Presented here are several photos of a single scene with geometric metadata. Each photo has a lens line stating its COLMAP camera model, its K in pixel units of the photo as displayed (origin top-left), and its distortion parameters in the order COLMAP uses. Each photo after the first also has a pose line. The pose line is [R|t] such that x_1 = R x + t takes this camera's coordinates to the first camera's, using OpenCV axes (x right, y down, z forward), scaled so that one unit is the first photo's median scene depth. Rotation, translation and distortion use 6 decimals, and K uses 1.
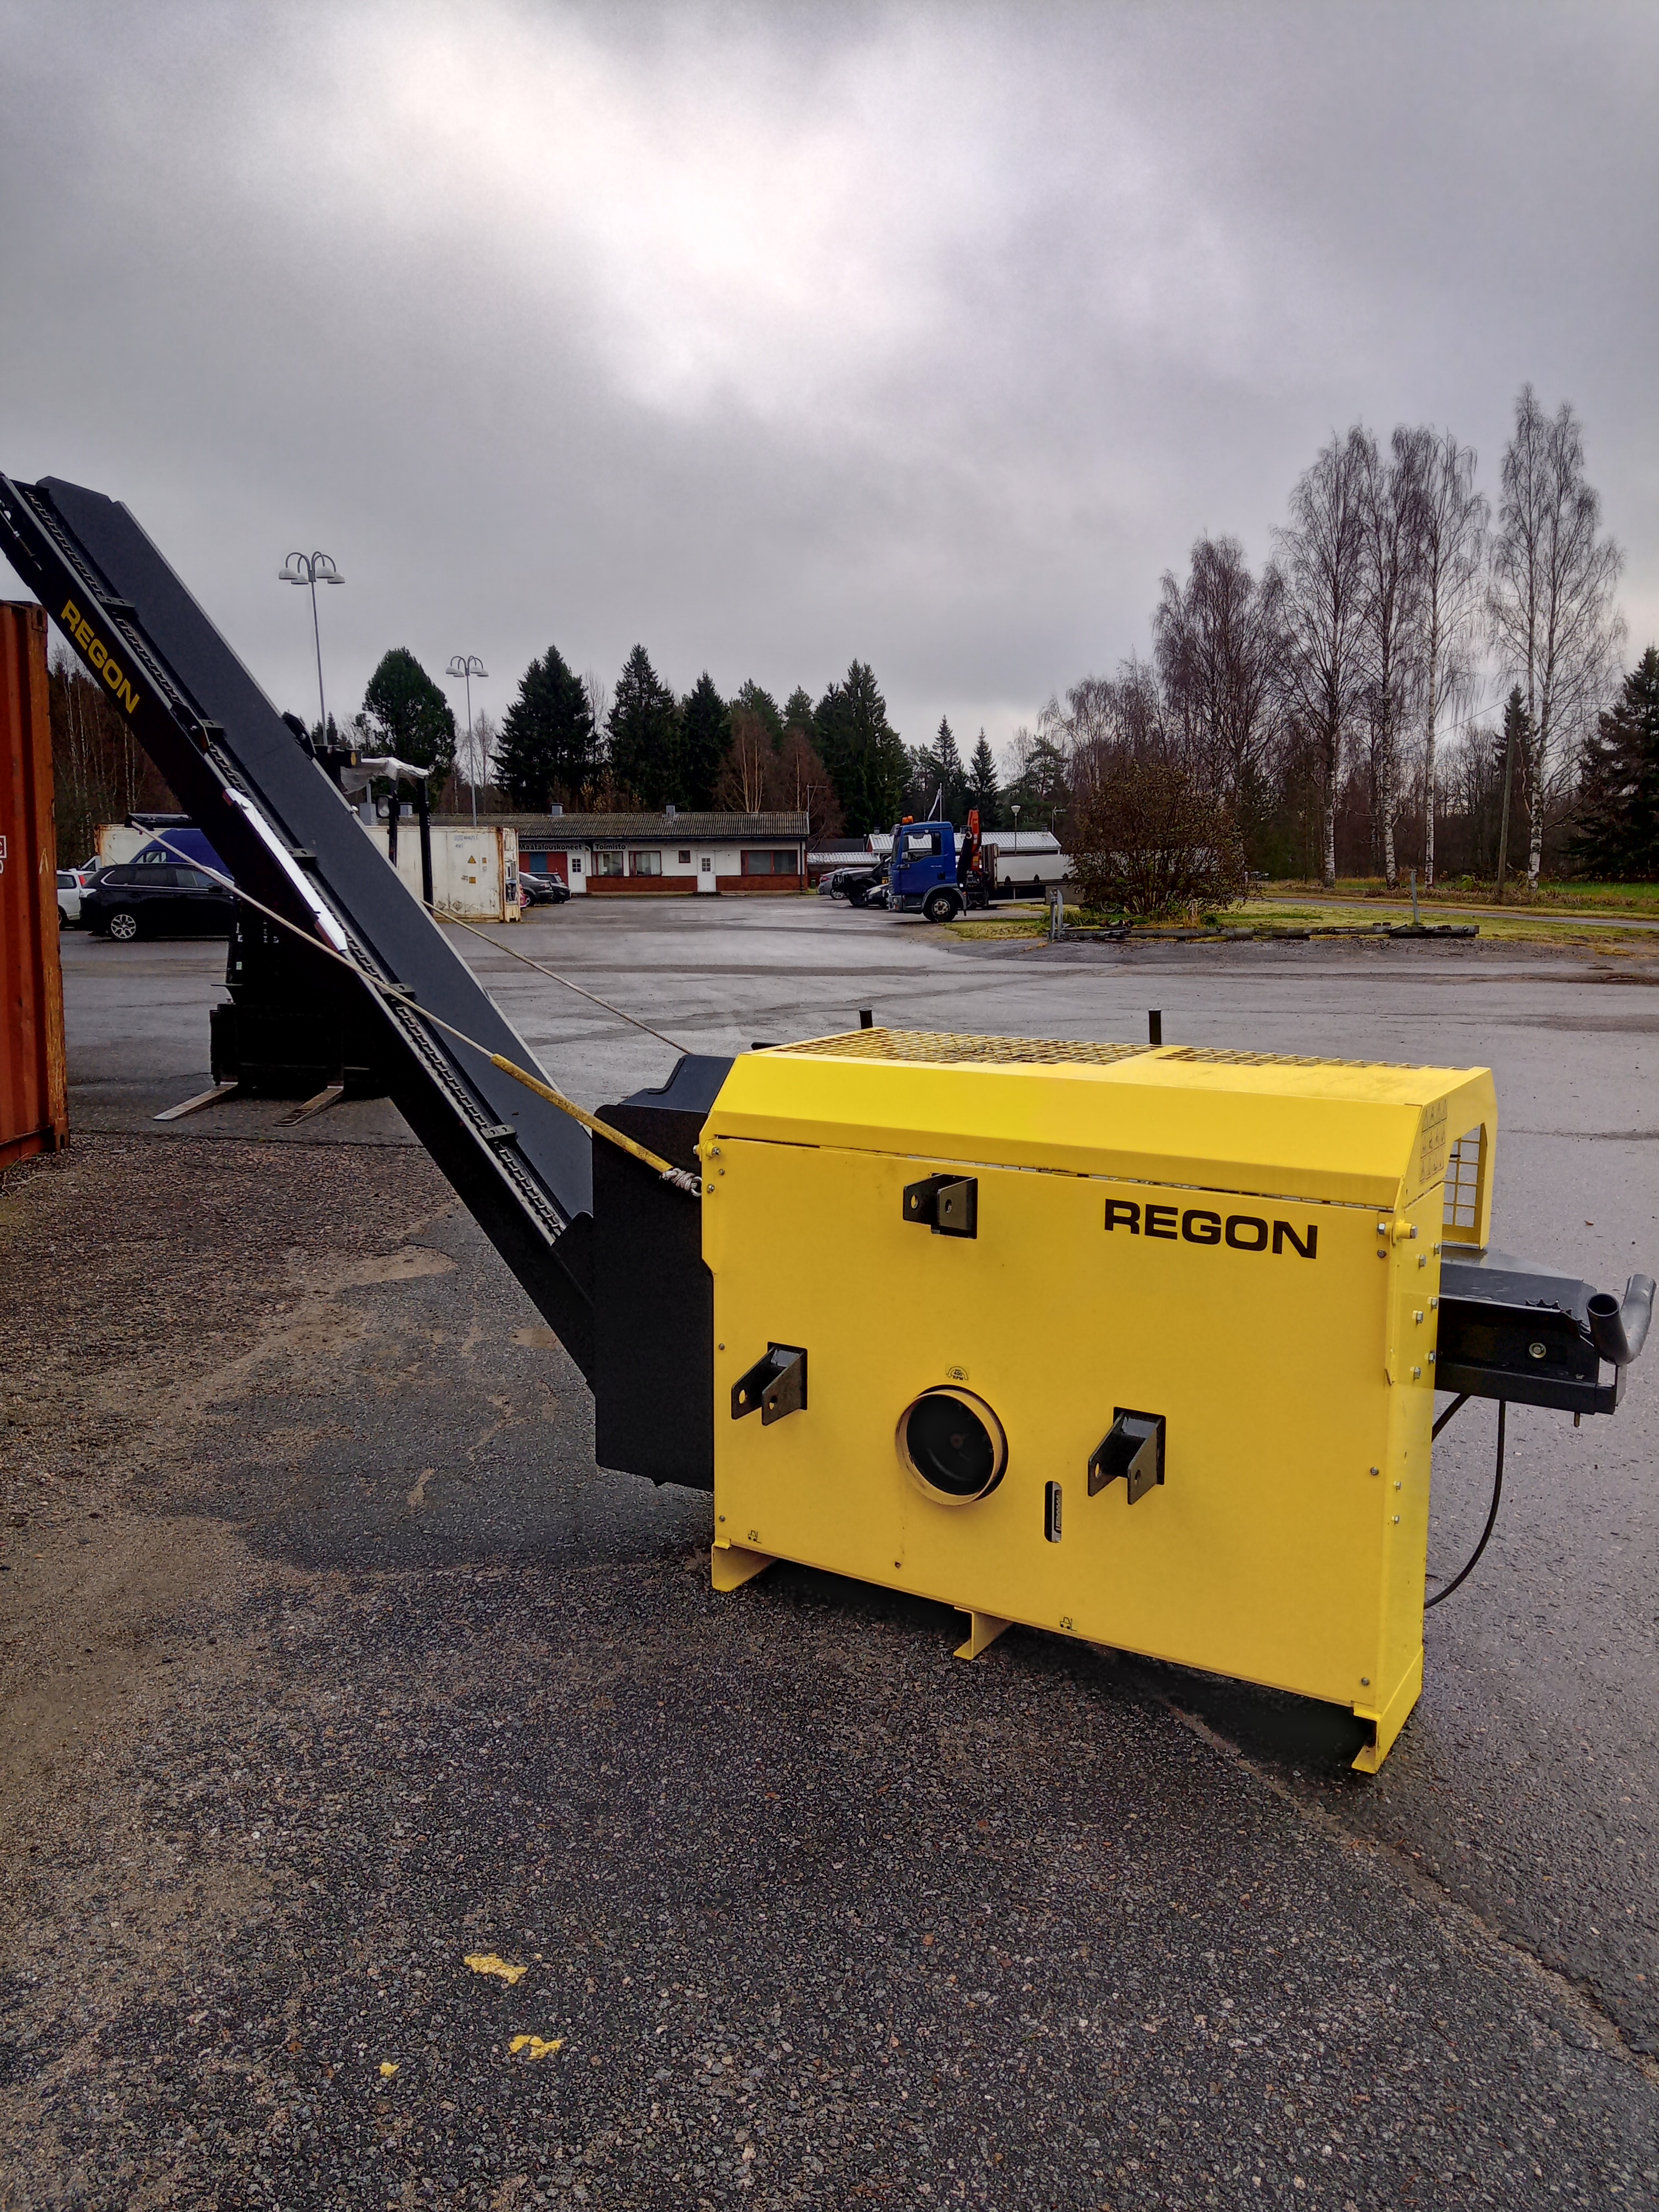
lens RADIAL K [[1694.8, 0, 801.1], [0, 1694.8, 1115.7], [0, 0, 1]] dist [0.006248, 0.010309]
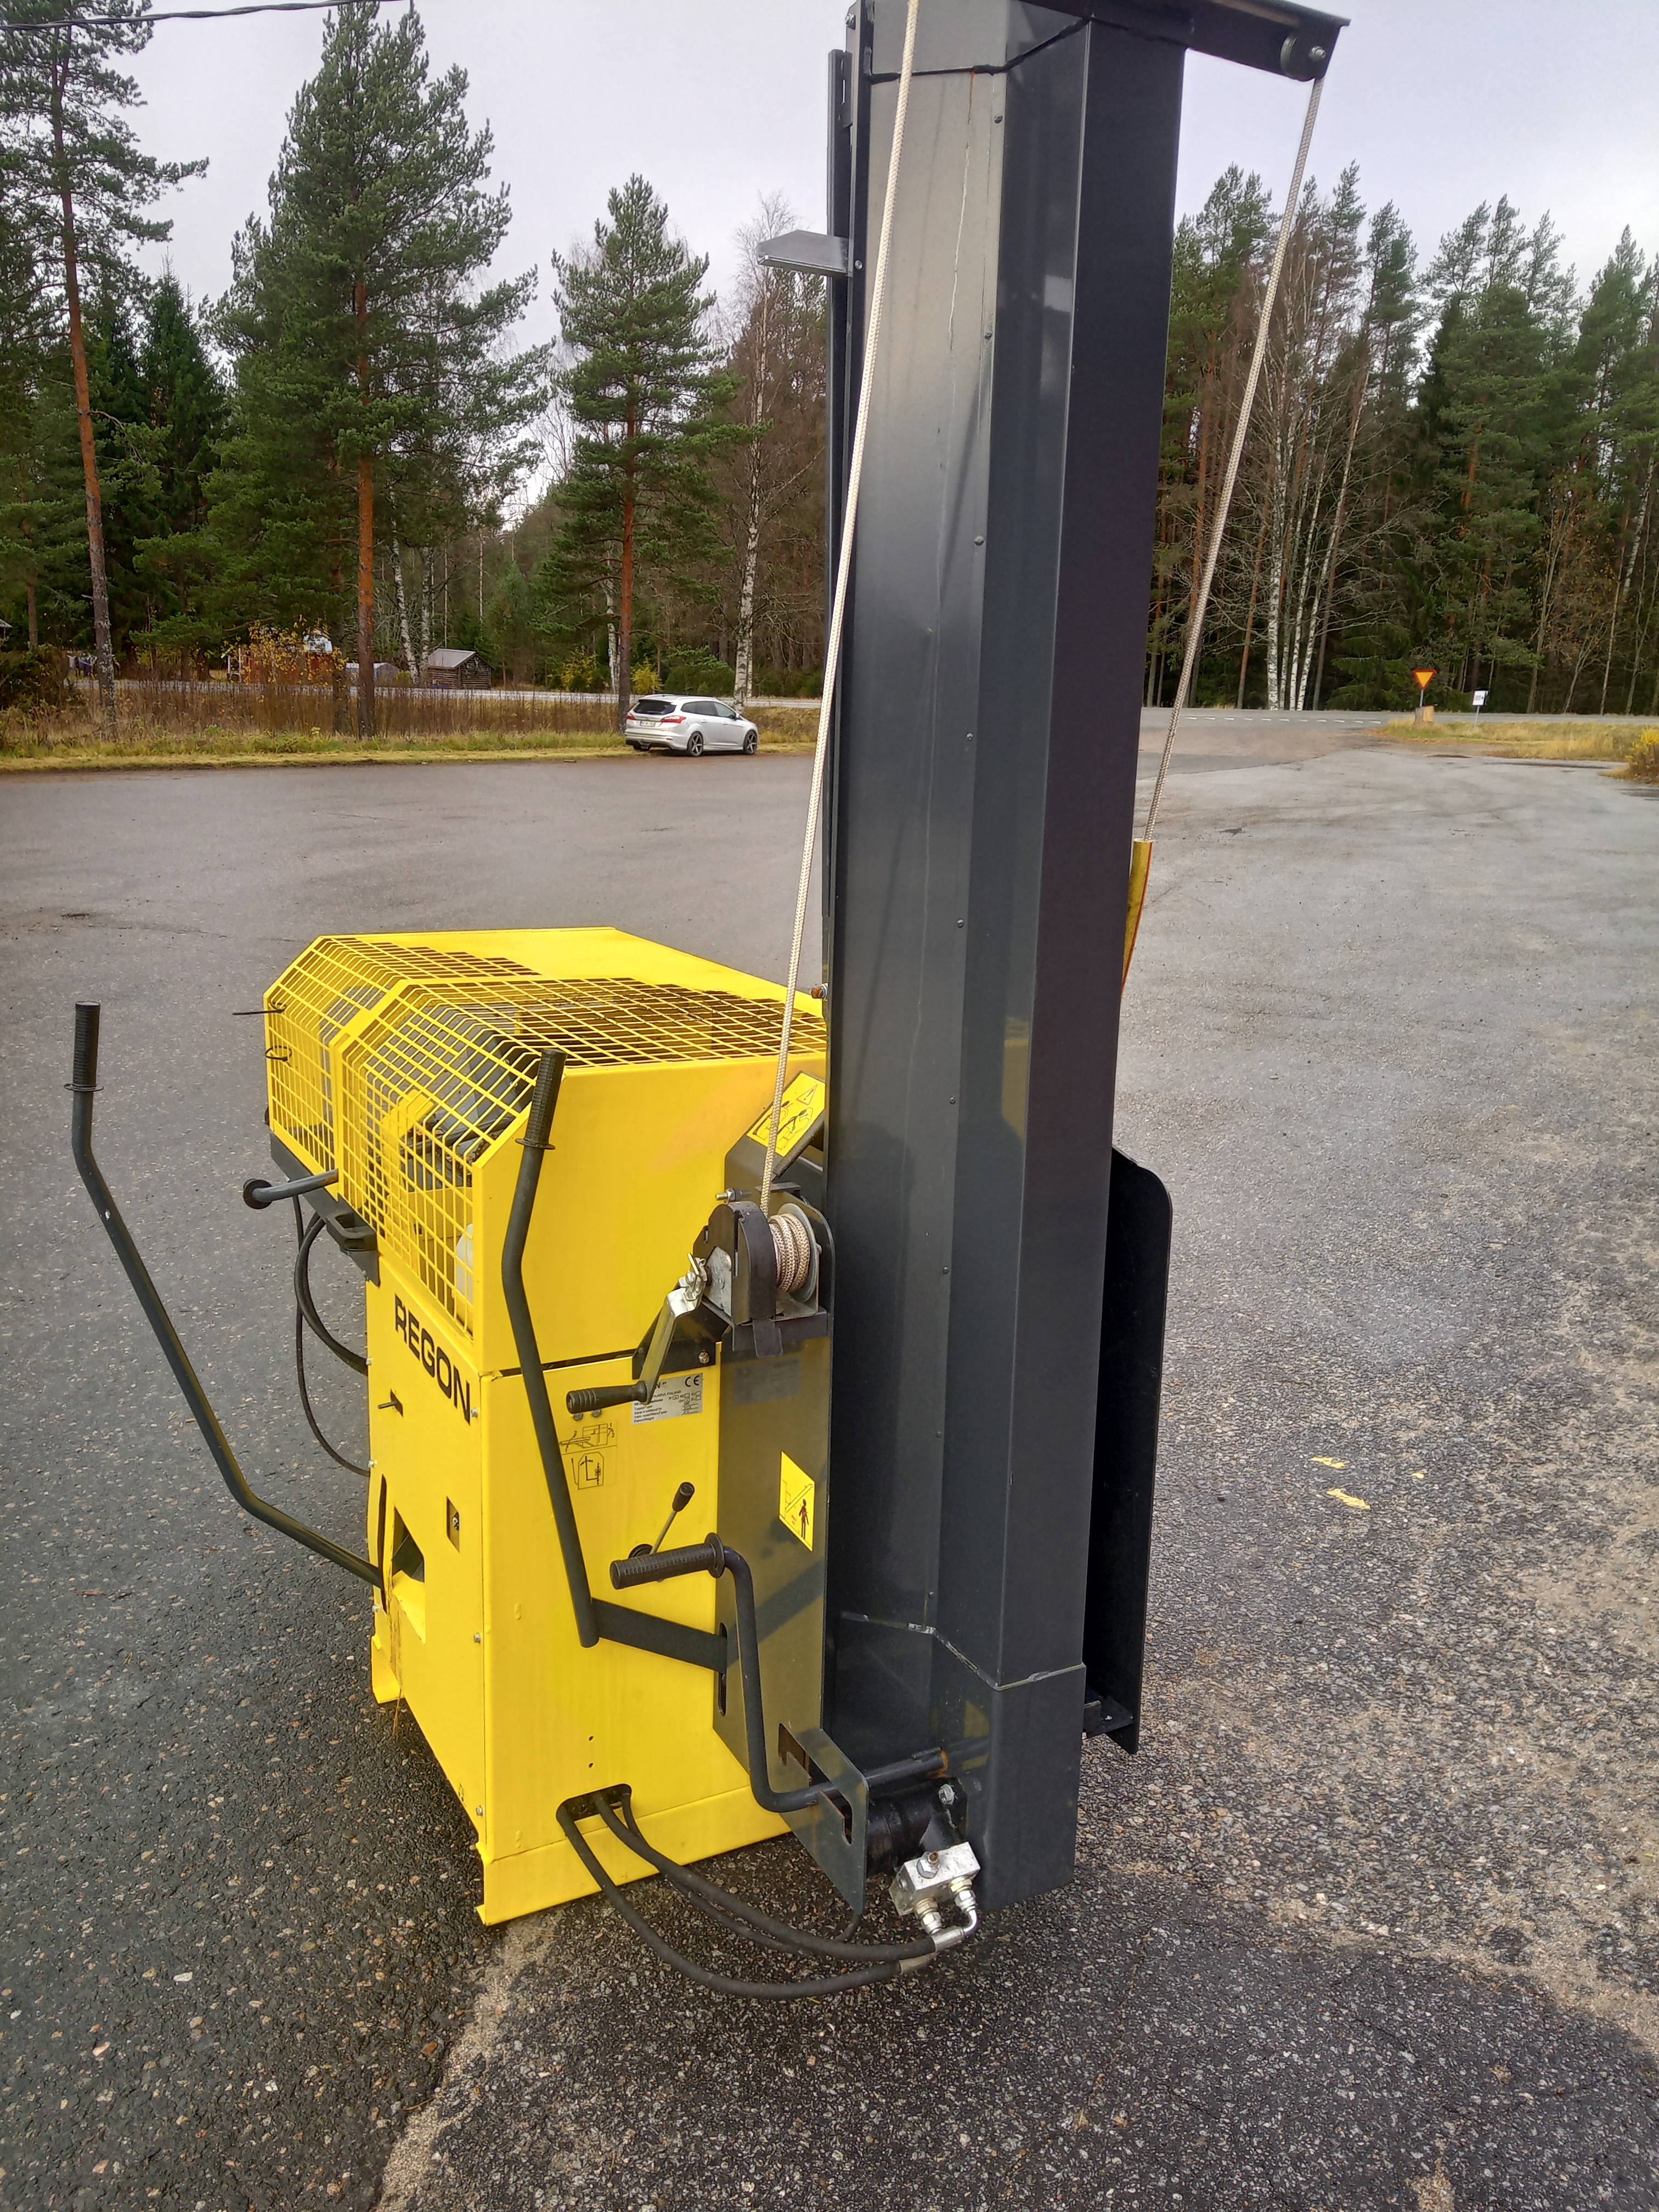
lens RADIAL K [[1694.8, 0, 801.1], [0, 1694.8, 1115.7], [0, 0, 1]] dist [0.006248, 0.010309]
pose [[-0.859040, -0.138680, 0.492766, -0.365371], [0.056281, 0.931184, 0.360179, -0.307172], [-0.508805, 0.337141, -0.792119, 1.856559]]
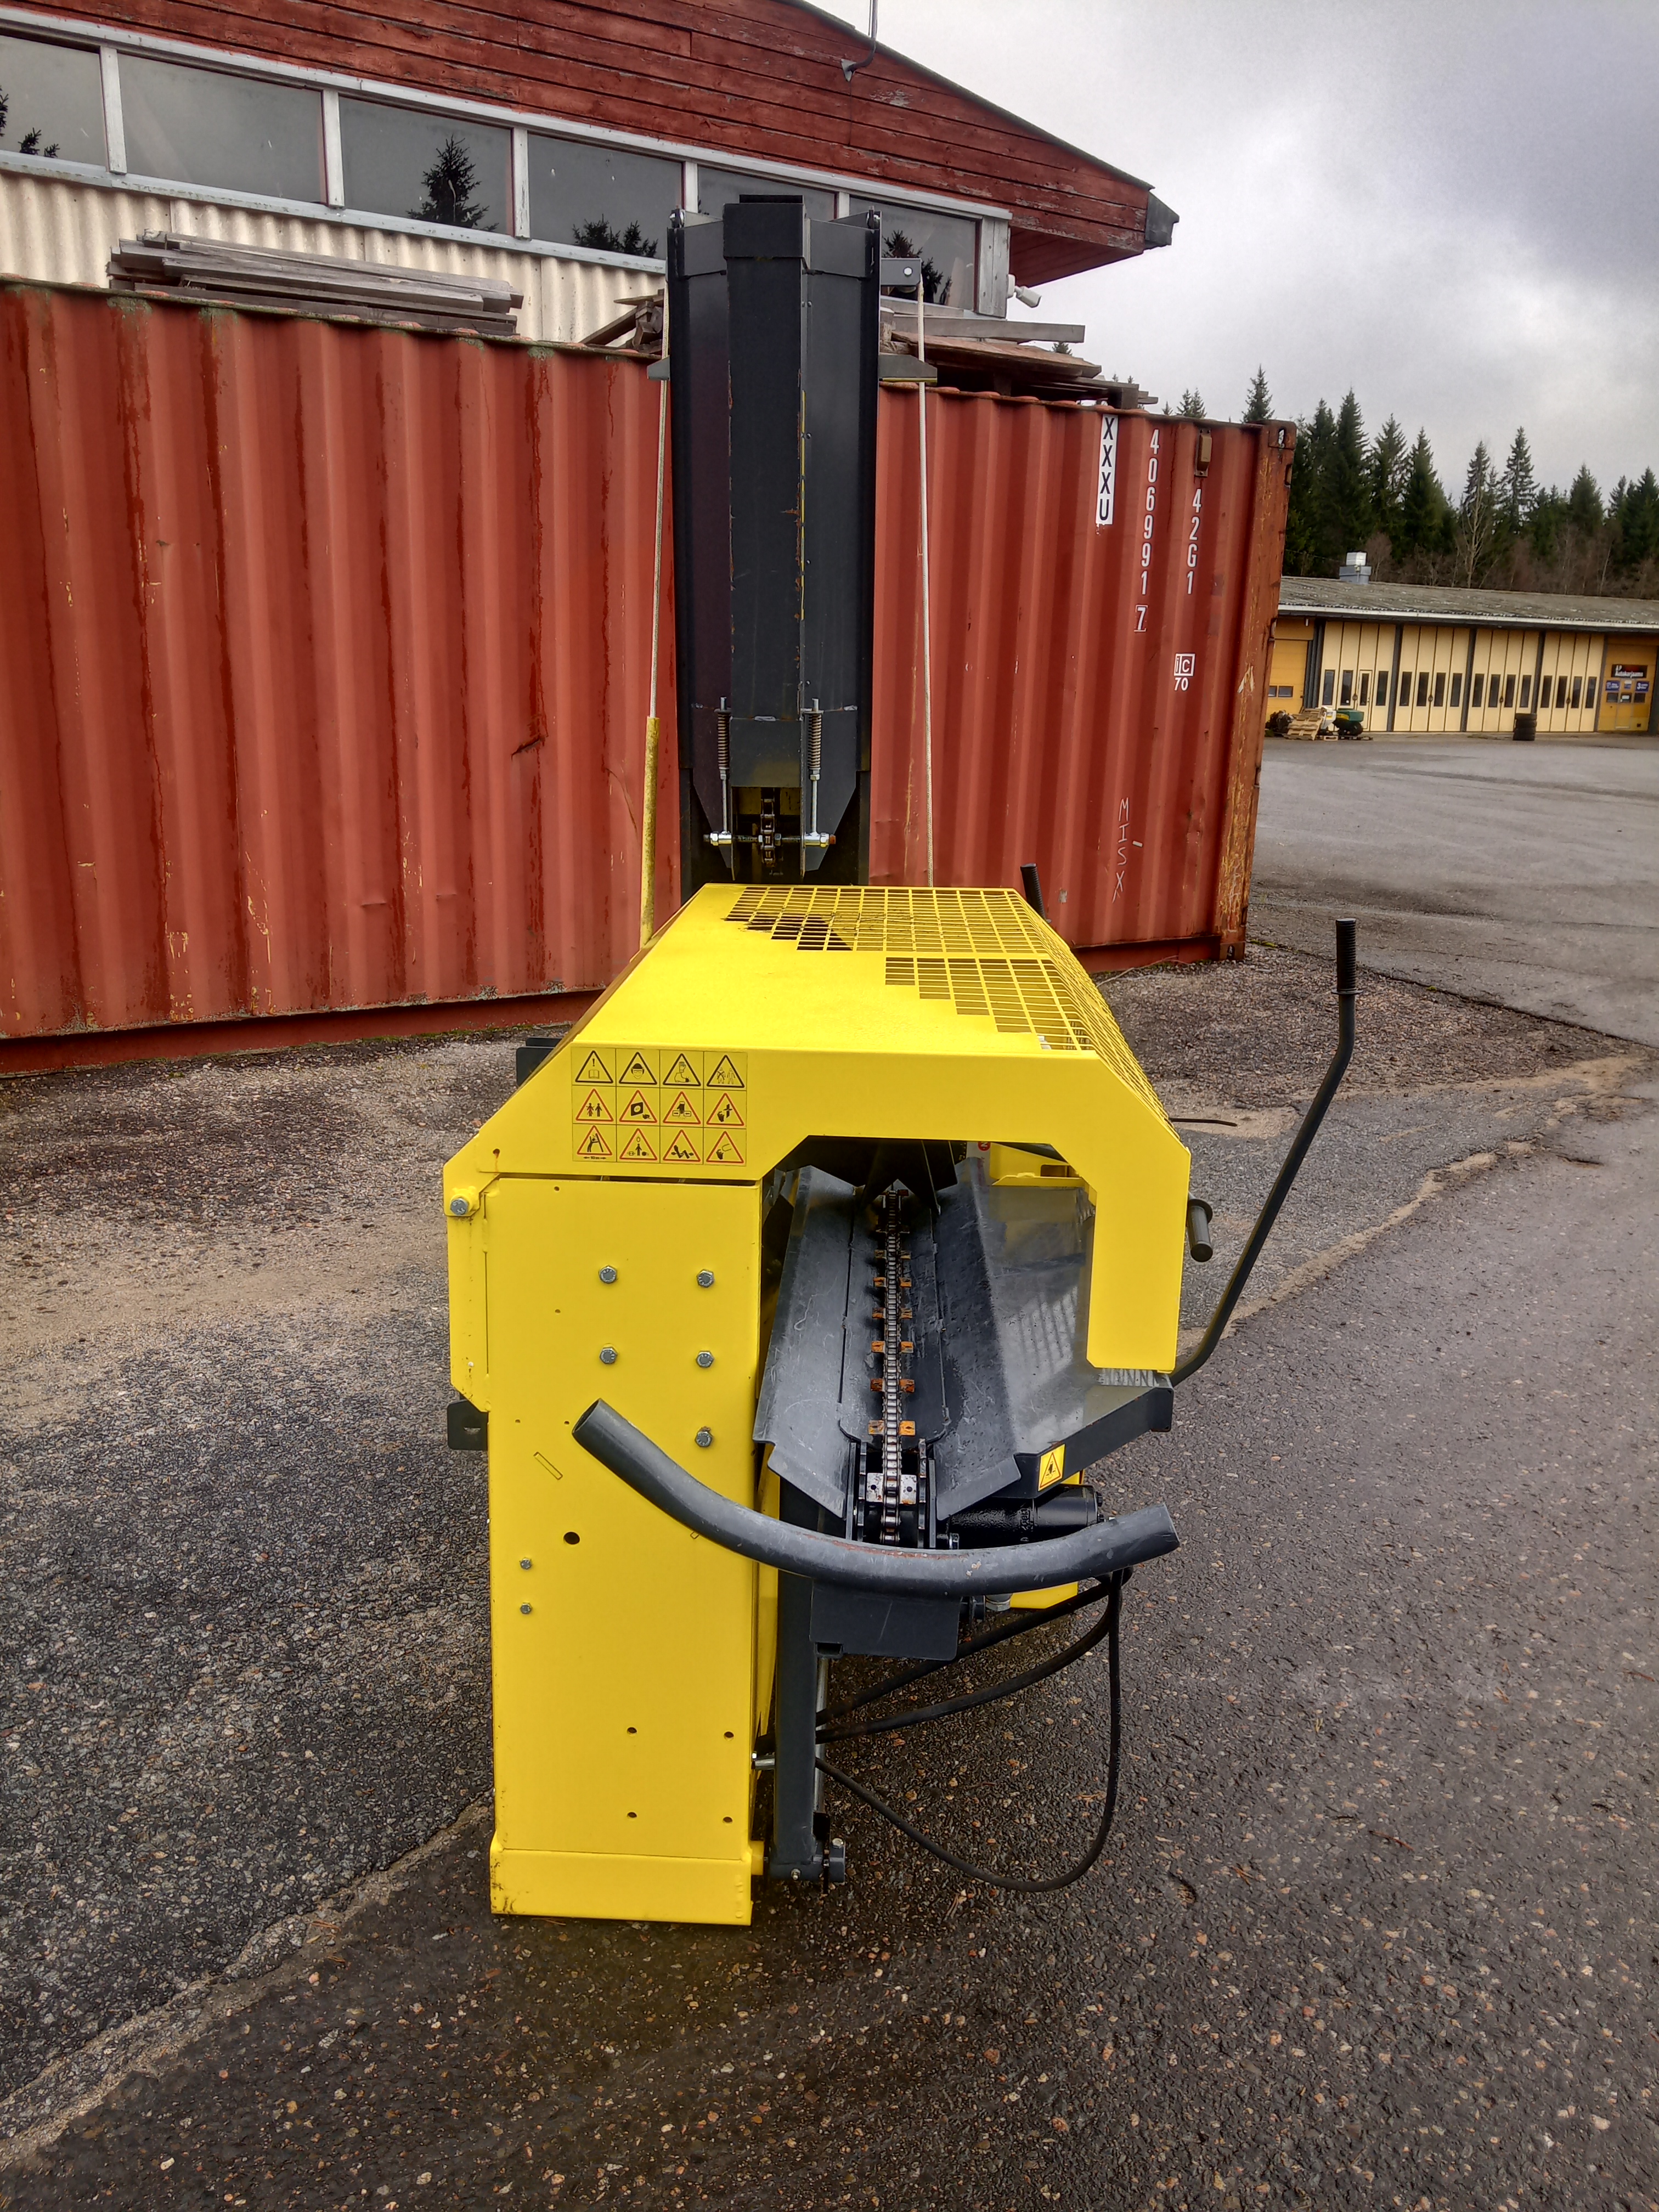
lens RADIAL K [[1694.8, 0, 801.1], [0, 1694.8, 1115.7], [0, 0, 1]] dist [0.006248, 0.010309]
pose [[0.472875, 0.245456, -0.846251, 0.963432], [-0.155222, 0.968602, 0.194208, -0.137295], [0.867350, 0.039521, 0.496127, 0.712147]]
